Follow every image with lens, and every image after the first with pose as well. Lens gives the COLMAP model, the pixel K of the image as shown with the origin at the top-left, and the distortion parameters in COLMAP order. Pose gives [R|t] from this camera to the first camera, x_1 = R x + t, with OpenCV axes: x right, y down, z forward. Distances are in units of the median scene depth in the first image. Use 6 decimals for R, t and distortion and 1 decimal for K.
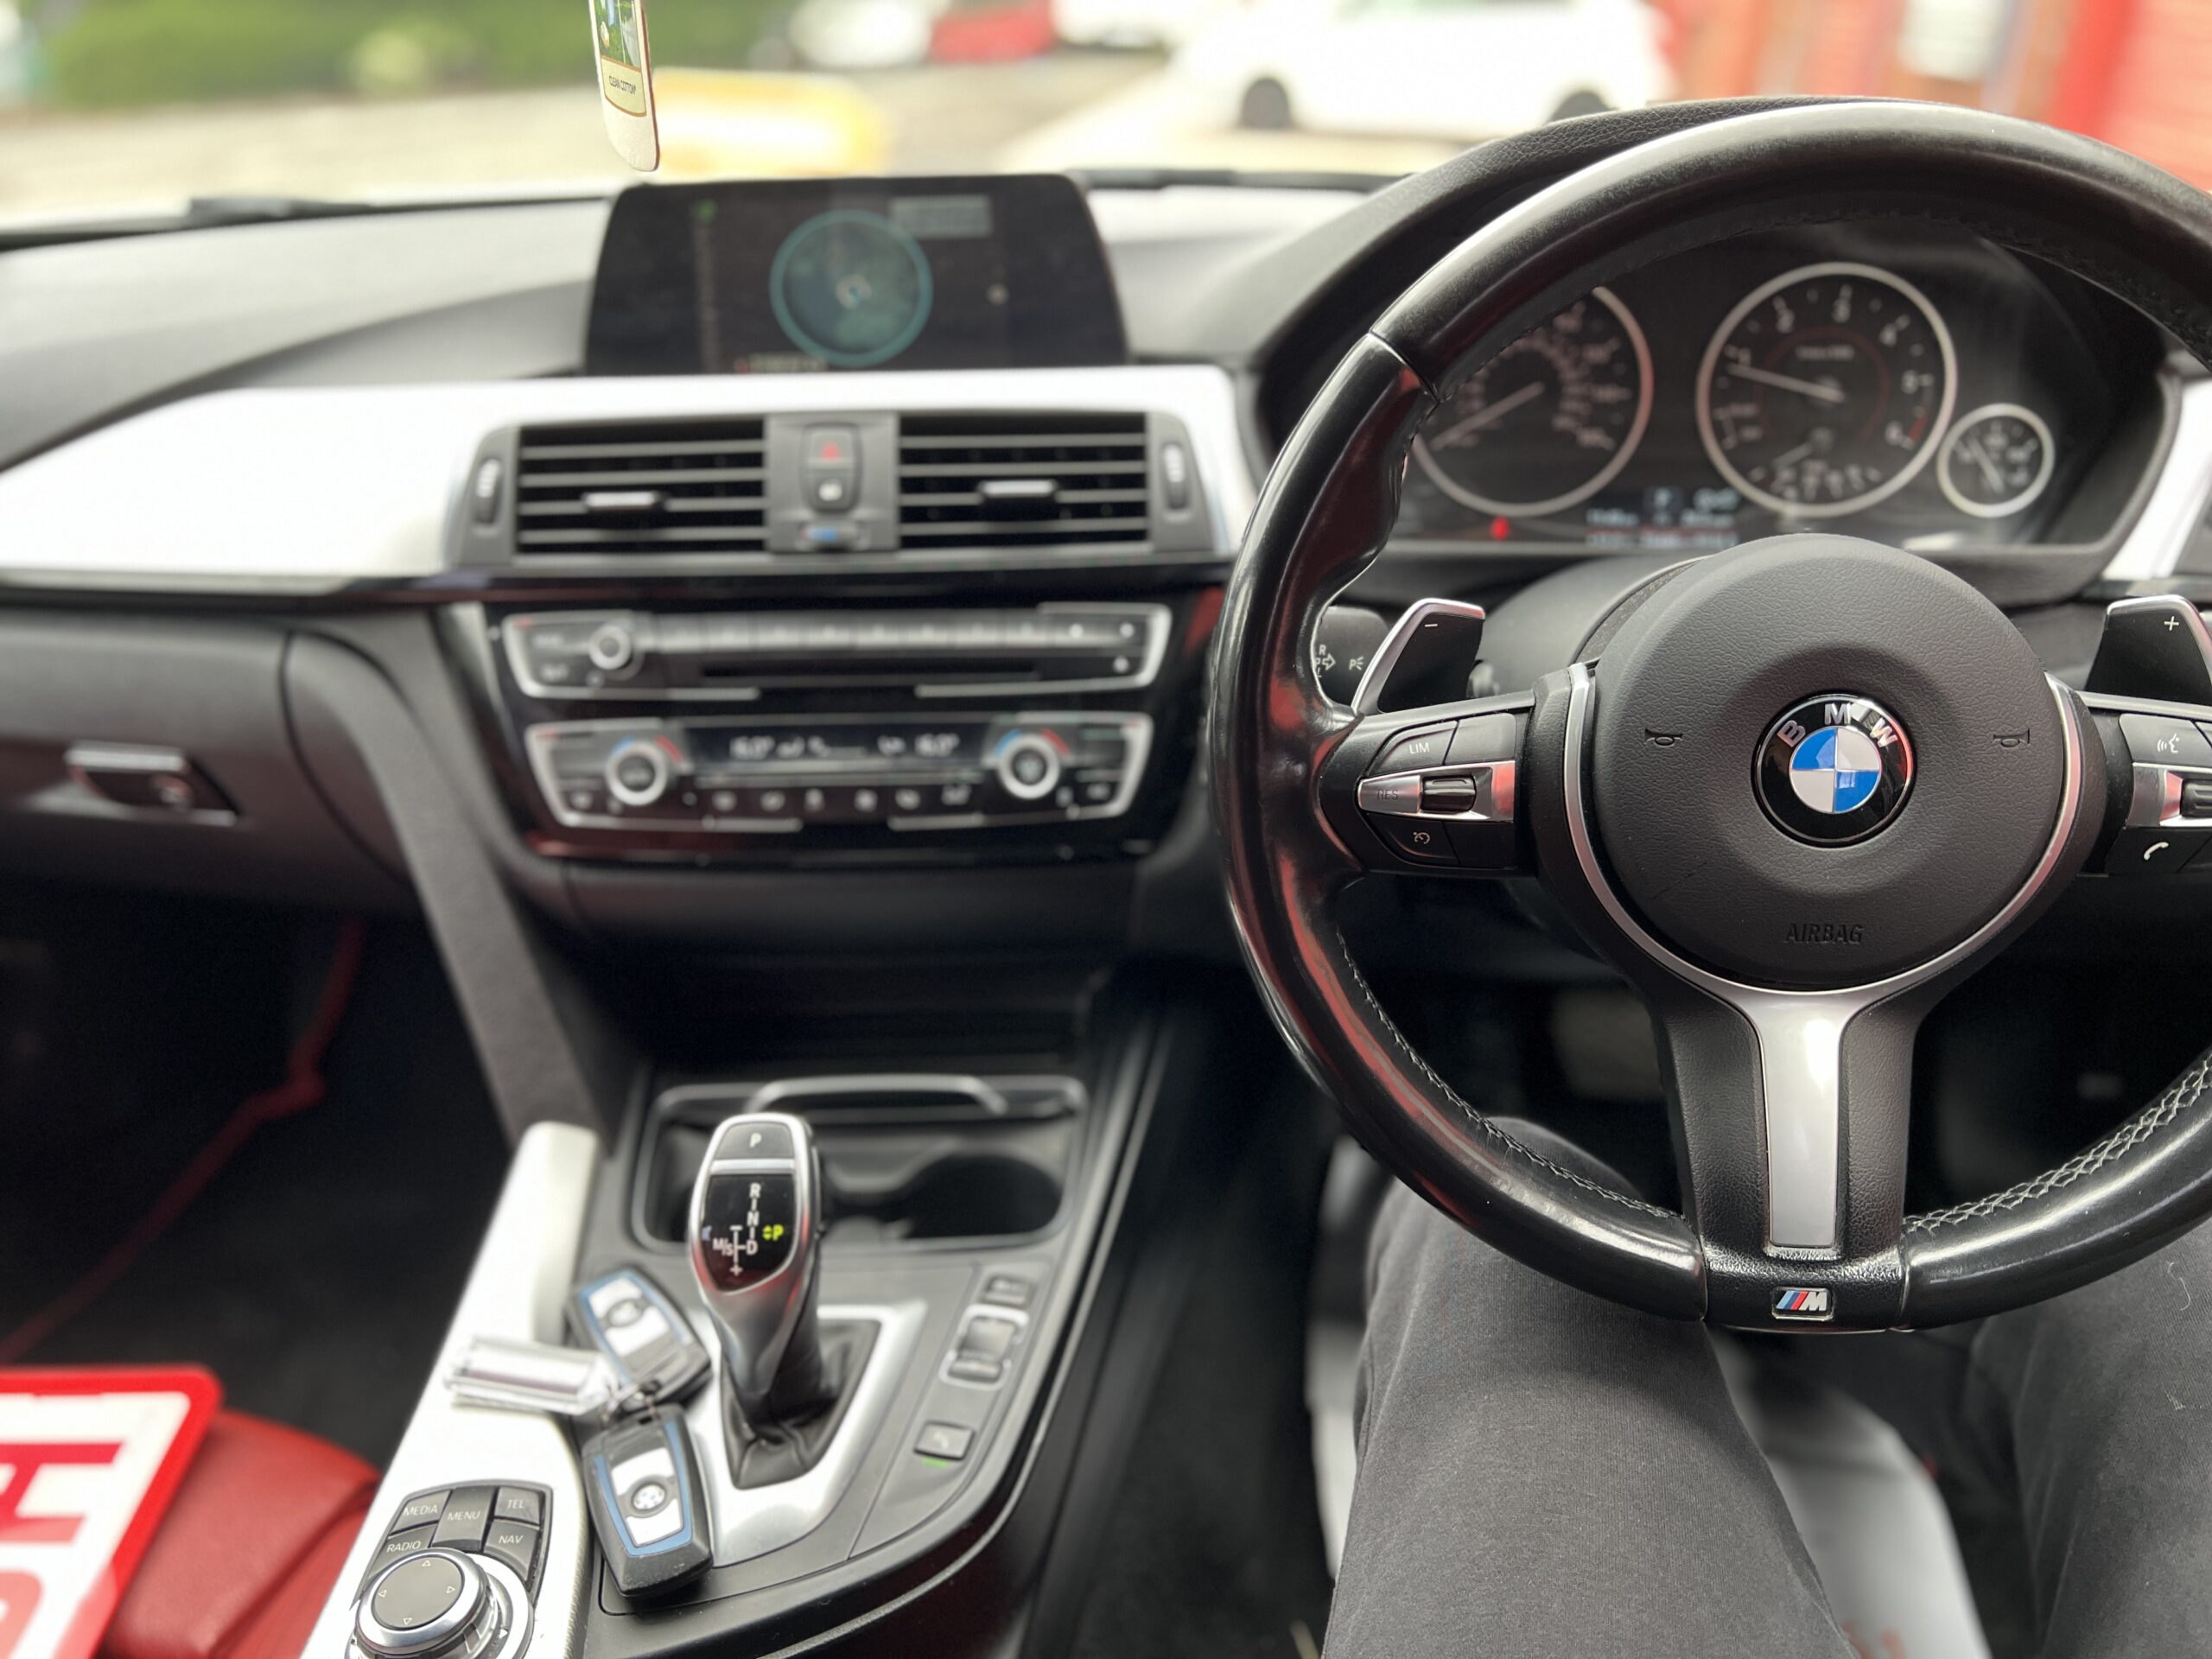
lens RADIAL K [[1688.9, 0, 962.0], [0, 1688.9, 876.3], [0, 0, 1]] dist [0.041720, -0.053629]
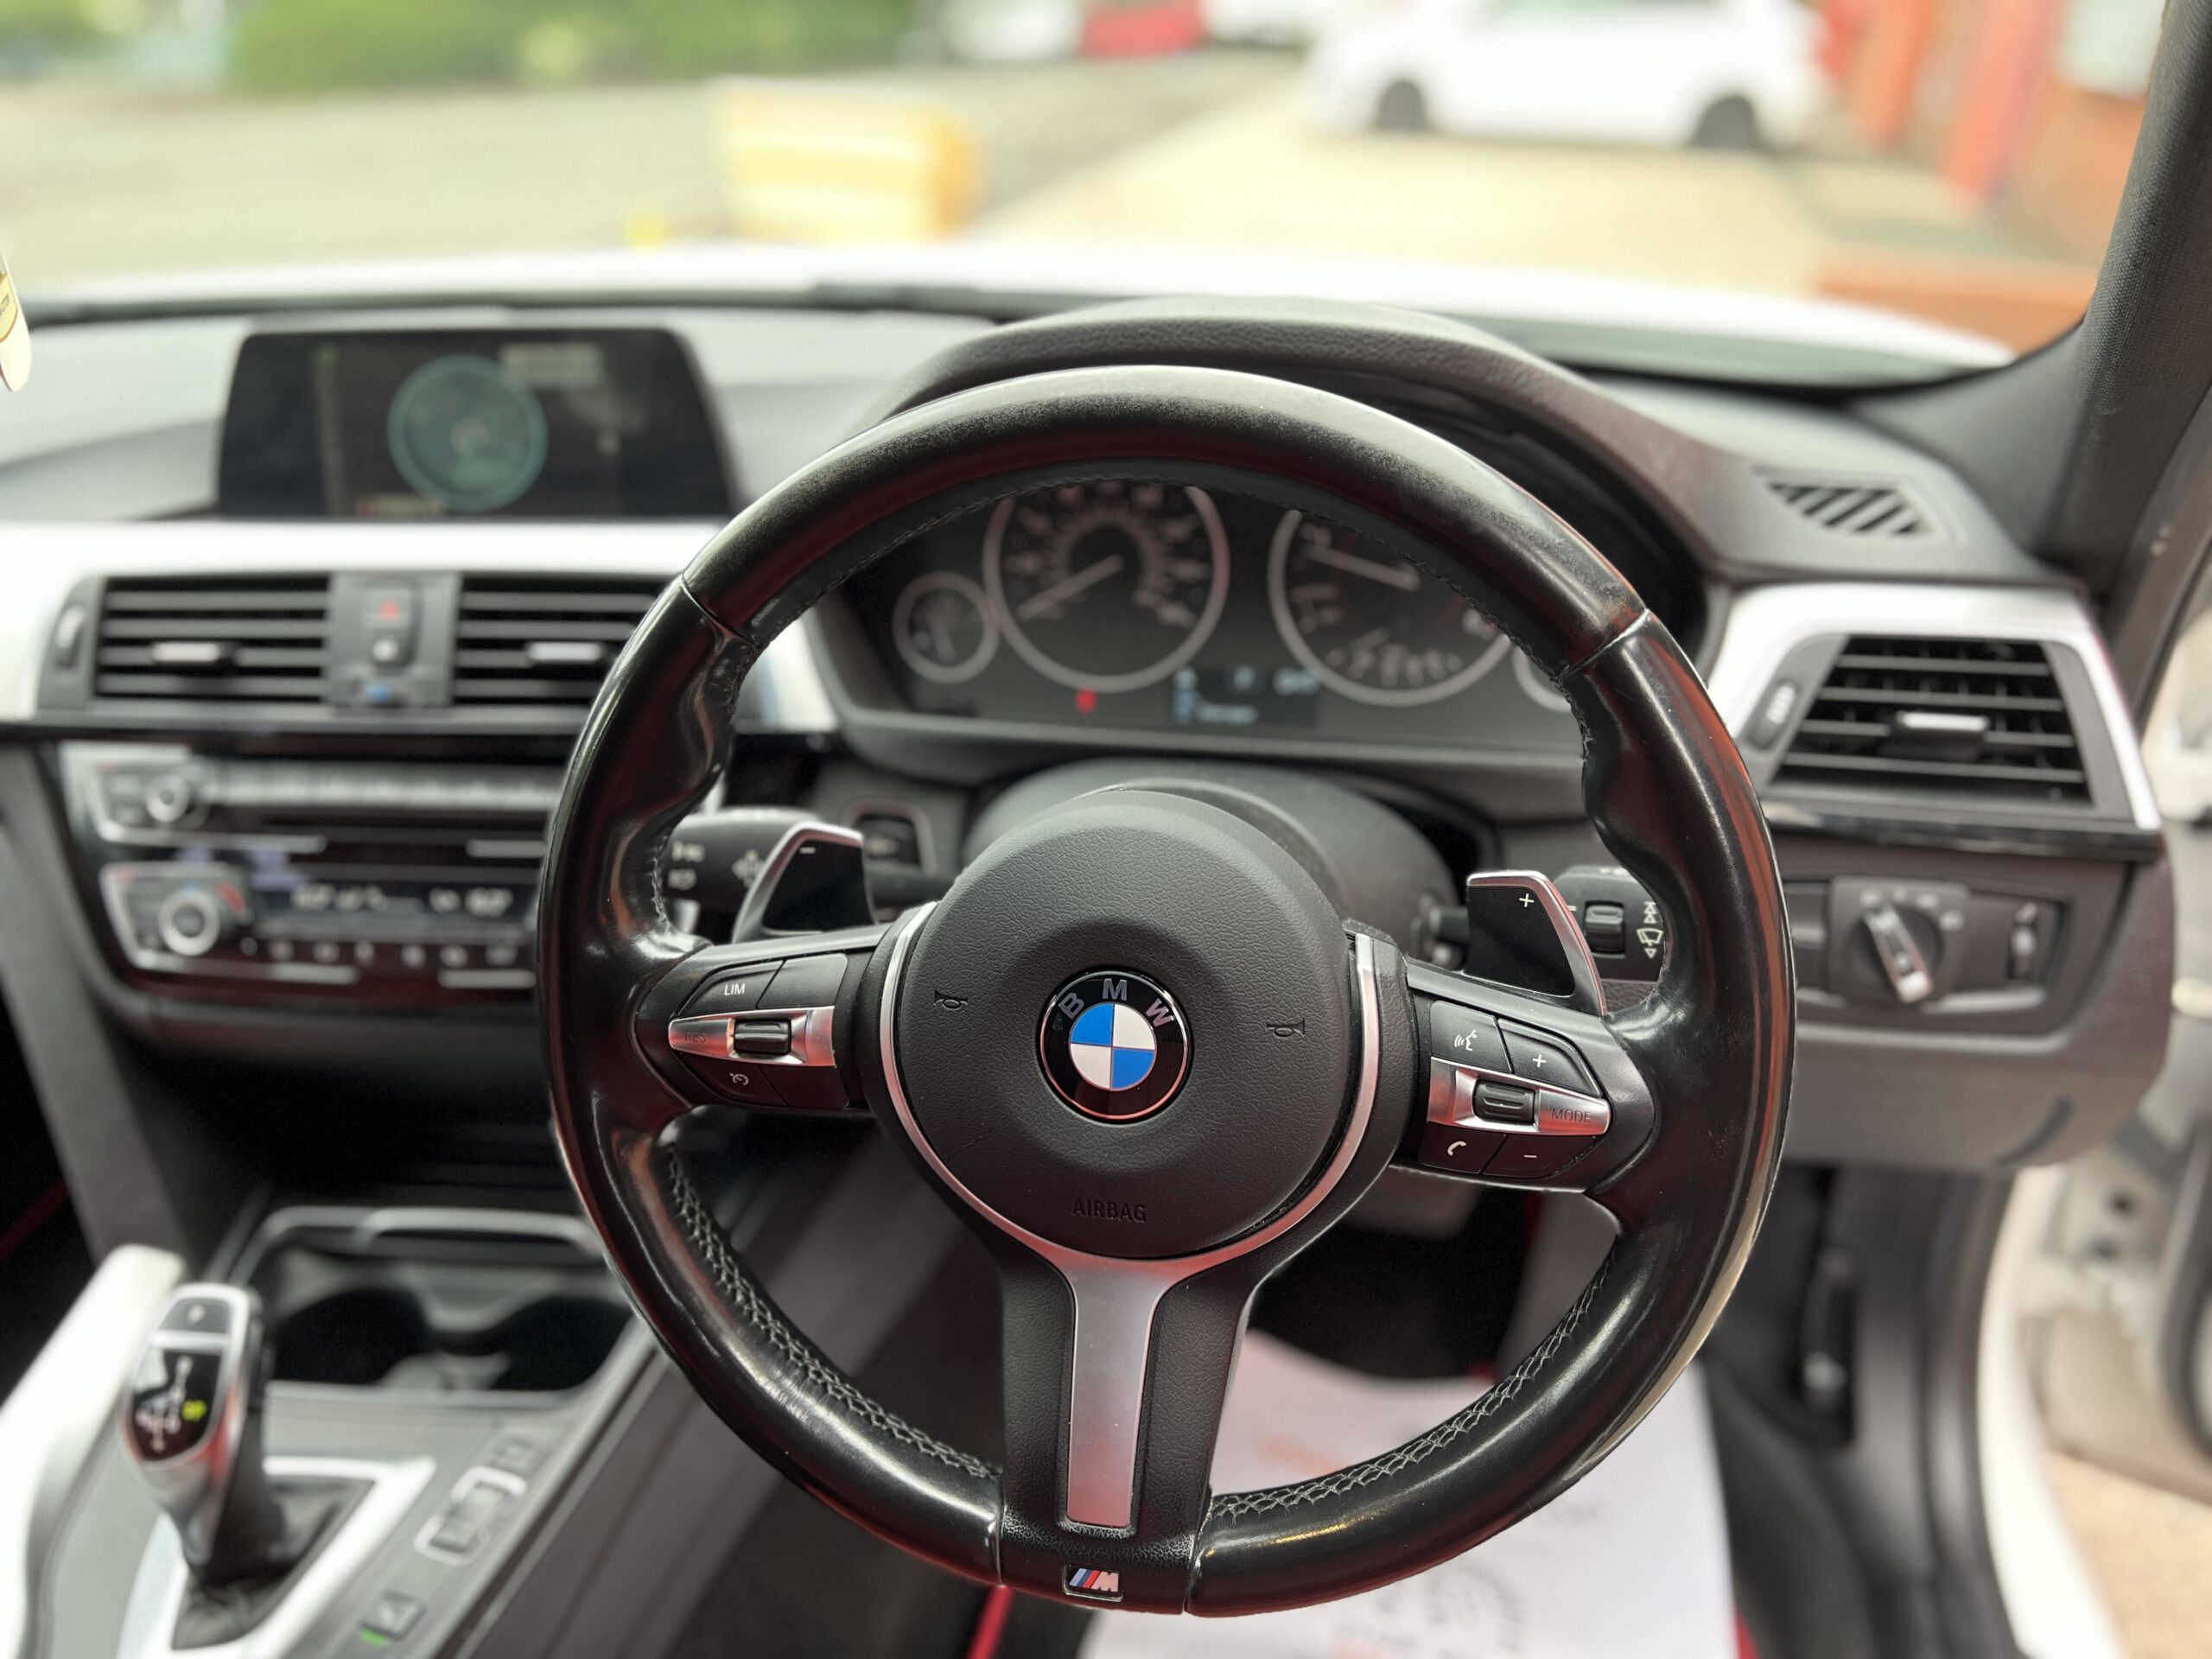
lens RADIAL K [[1688.9, 0, 1097.8], [0, 1688.9, 830.6], [0, 0, 1]] dist [0.041720, -0.053629]
pose [[0.995712, 0.041548, -0.082652, 0.429652], [-0.041257, 0.999135, 0.005224, -0.141386], [0.082798, -0.001792, 0.996565, 0.025389]]
